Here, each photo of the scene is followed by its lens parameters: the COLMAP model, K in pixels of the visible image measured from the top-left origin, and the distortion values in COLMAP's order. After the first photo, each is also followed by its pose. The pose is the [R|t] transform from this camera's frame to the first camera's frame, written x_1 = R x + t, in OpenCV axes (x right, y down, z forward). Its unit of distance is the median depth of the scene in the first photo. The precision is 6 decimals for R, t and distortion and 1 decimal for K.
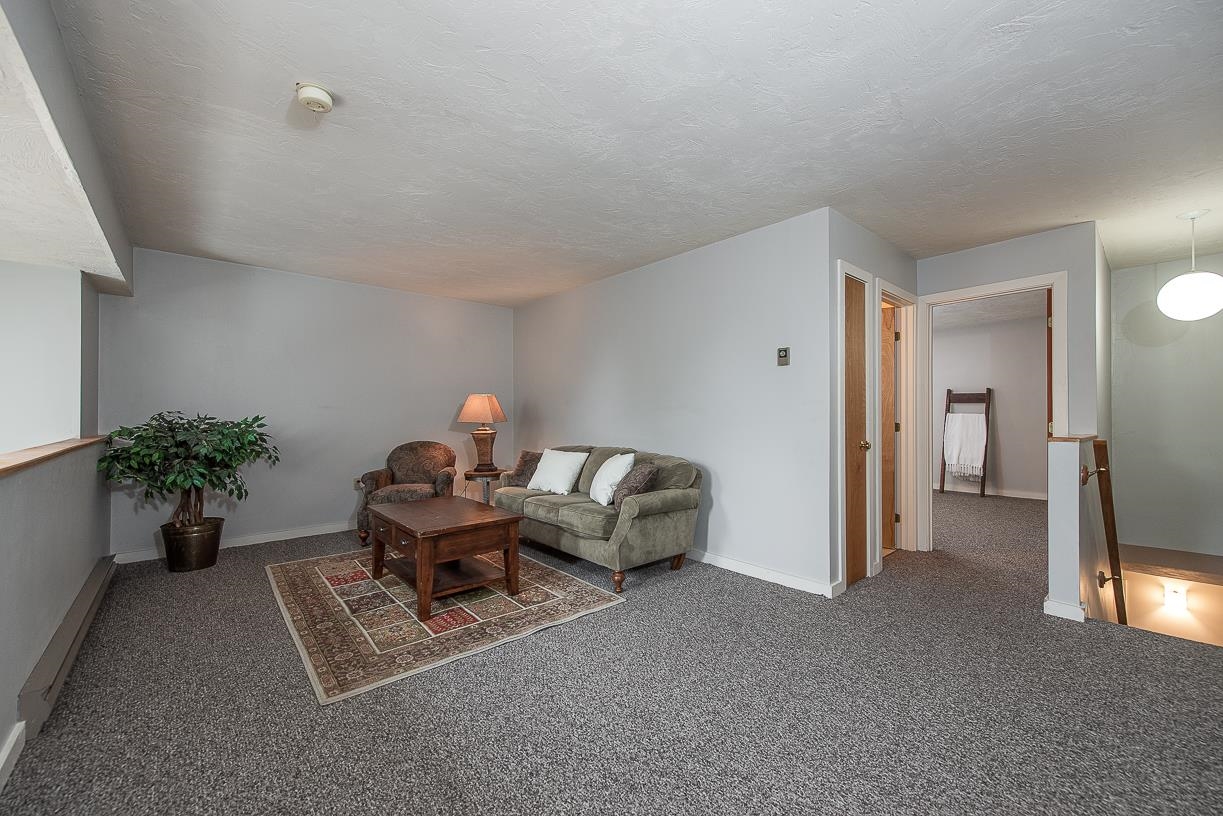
lens RADIAL K [[481.6, 0, 614.3], [0, 481.6, 401.2], [0, 0, 1]] dist [0.000686, -0.000597]
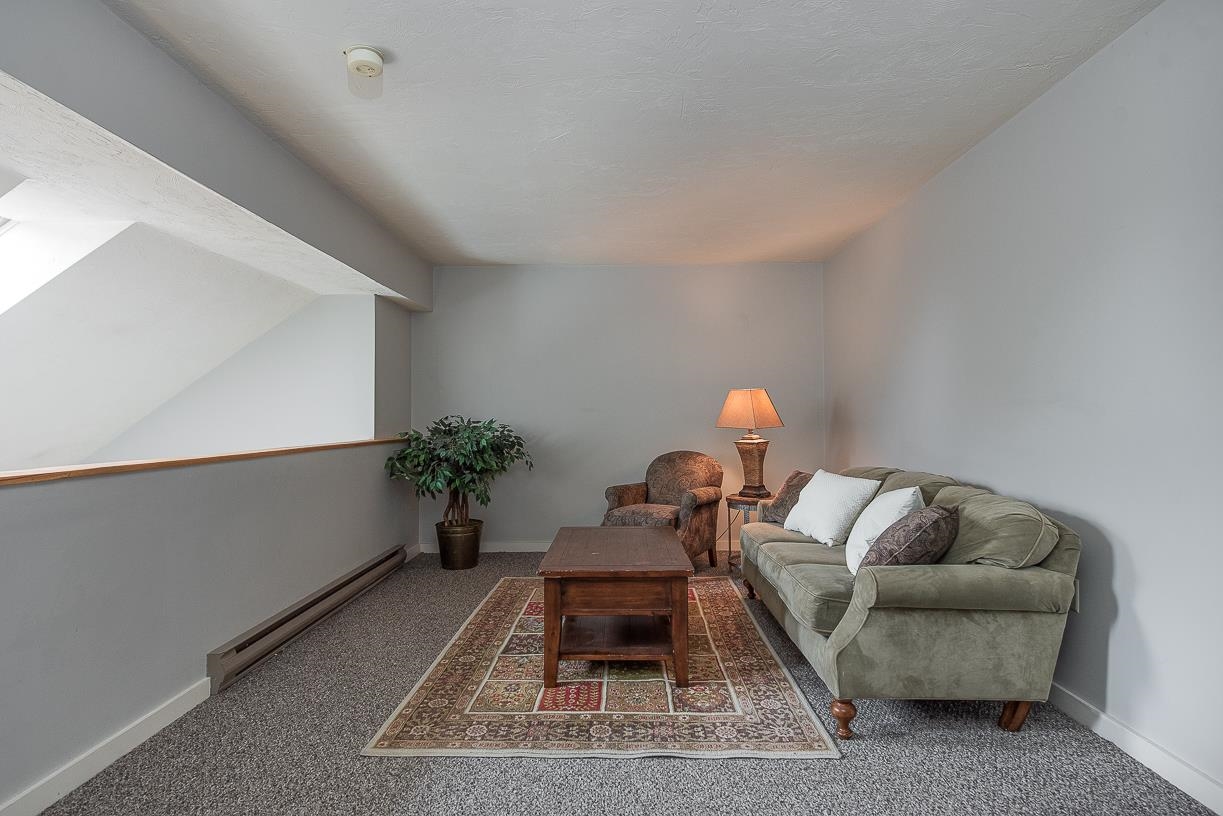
lens RADIAL K [[608.0, 0, 611.6], [0, 608.0, 399.2], [0, 0, 1]] dist [0.002824, -0.000476]
pose [[0.740196, -0.022571, -0.672013, 0.273580], [0.022116, 0.999713, -0.009218, 0.007280], [0.672028, -0.008039, 0.740482, 0.285039]]
